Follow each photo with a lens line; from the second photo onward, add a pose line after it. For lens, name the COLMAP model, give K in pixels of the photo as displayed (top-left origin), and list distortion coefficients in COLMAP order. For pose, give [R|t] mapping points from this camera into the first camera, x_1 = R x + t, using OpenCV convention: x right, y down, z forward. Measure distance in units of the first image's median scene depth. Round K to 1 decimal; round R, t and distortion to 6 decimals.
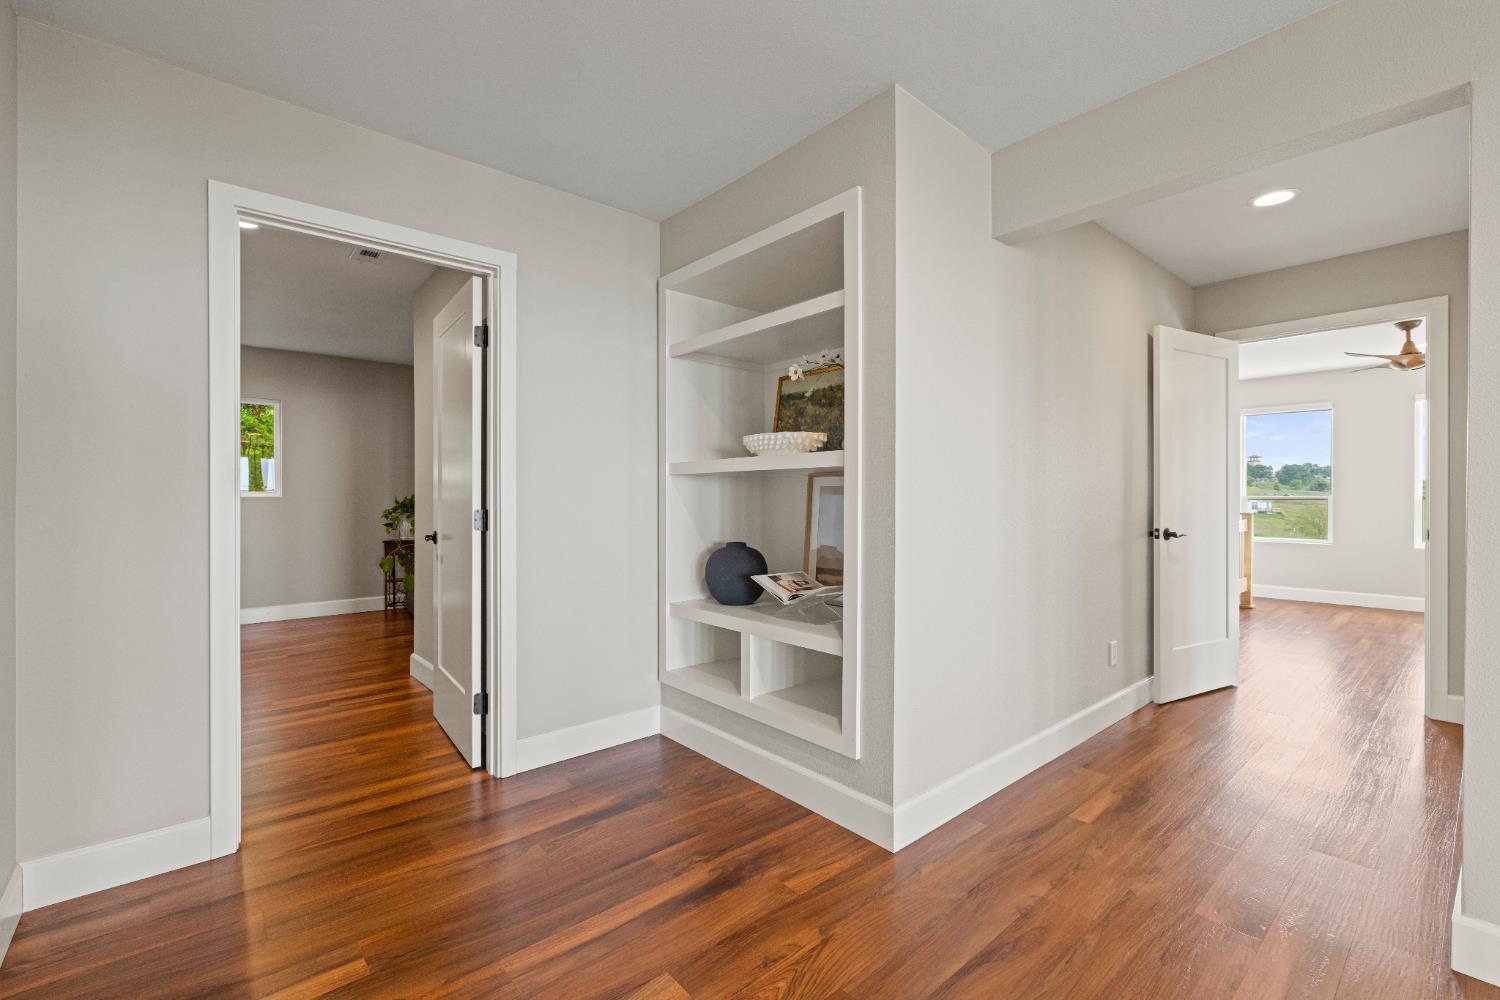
lens RADIAL K [[645.1, 0, 745.7], [0, 645.1, 499.4], [0, 0, 1]] dist [-0.001441, 0.000082]
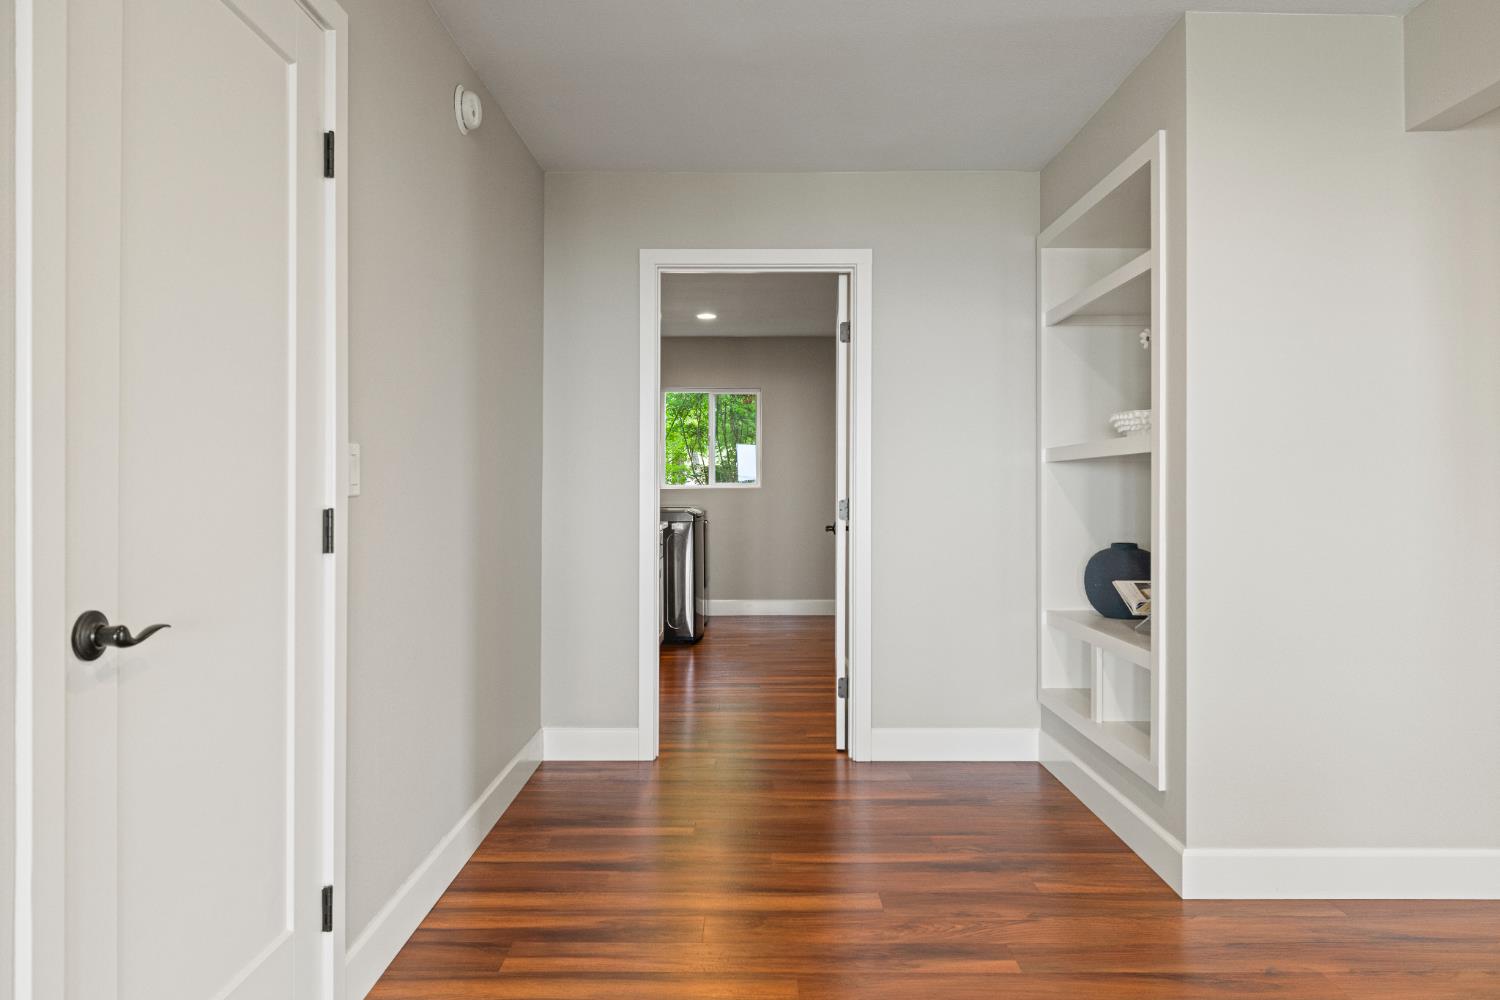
lens RADIAL K [[988.7, 0, 746.9], [0, 988.7, 484.5], [0, 0, 1]] dist [0.000277, -0.000449]
pose [[0.757670, -0.003725, -0.652627, 0.516333], [0.000031, 0.999984, -0.005671, -0.000698], [0.652637, 0.004277, 0.757658, -0.309503]]
